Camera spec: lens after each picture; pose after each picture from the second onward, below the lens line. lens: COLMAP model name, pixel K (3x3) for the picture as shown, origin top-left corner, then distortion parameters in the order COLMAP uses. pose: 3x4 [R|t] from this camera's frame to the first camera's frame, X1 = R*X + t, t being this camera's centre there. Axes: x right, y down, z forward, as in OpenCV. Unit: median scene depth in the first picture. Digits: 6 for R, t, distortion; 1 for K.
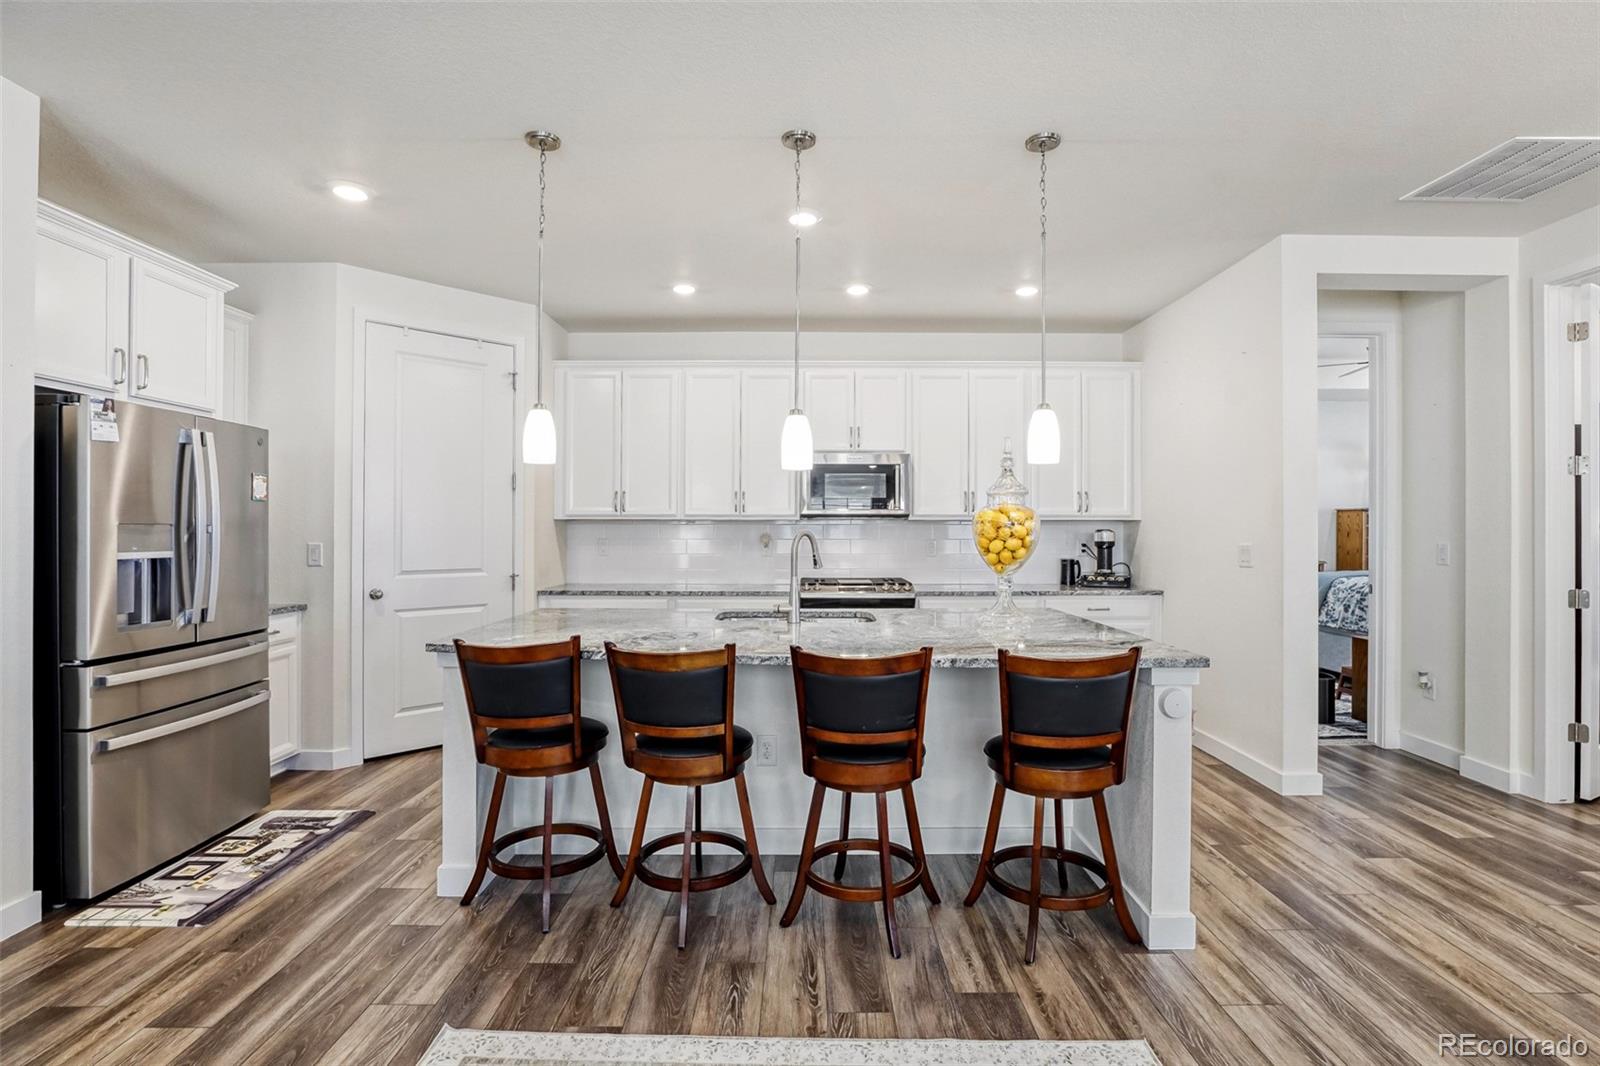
lens RADIAL K [[775.3, 0, 785.2], [0, 775.3, 525.6], [0, 0, 1]] dist [-0.030404, 0.005763]
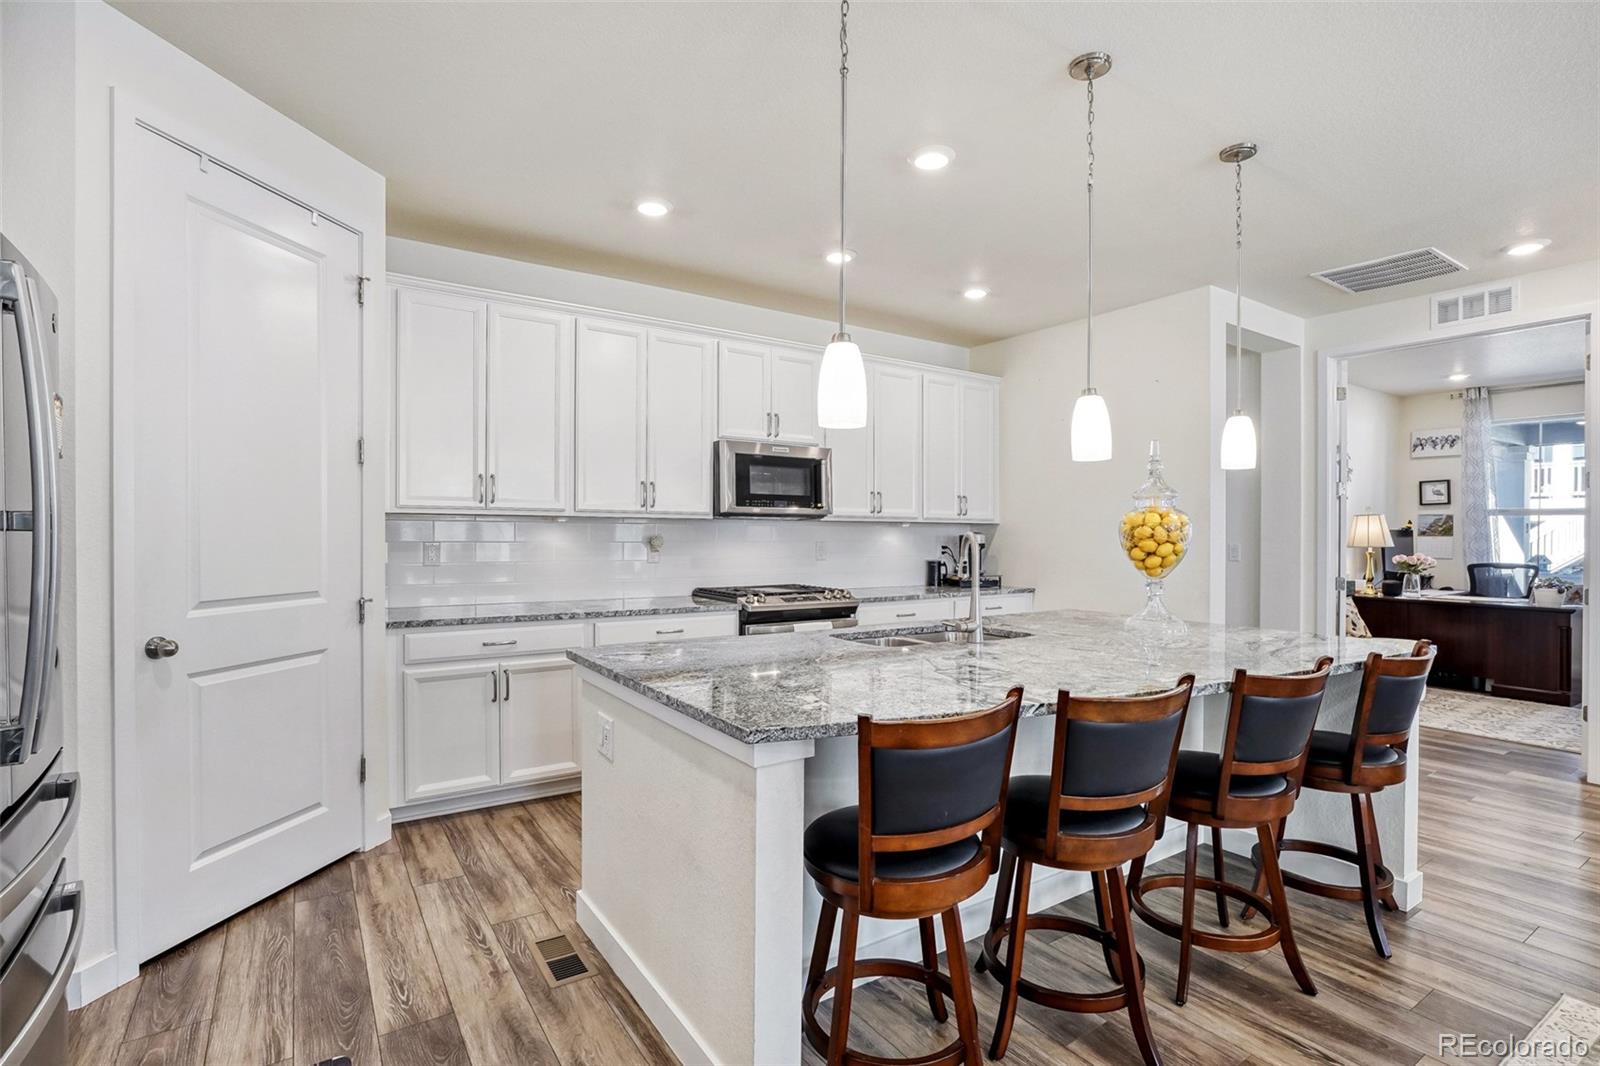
lens RADIAL K [[775.3, 0, 758.1], [0, 775.3, 537.5], [0, 0, 1]] dist [-0.030404, 0.005763]
pose [[0.827455, 0.002086, 0.561528, -0.422807], [-0.013623, 0.999773, 0.016360, -0.001045], [-0.561366, -0.021187, 0.827296, 0.290098]]
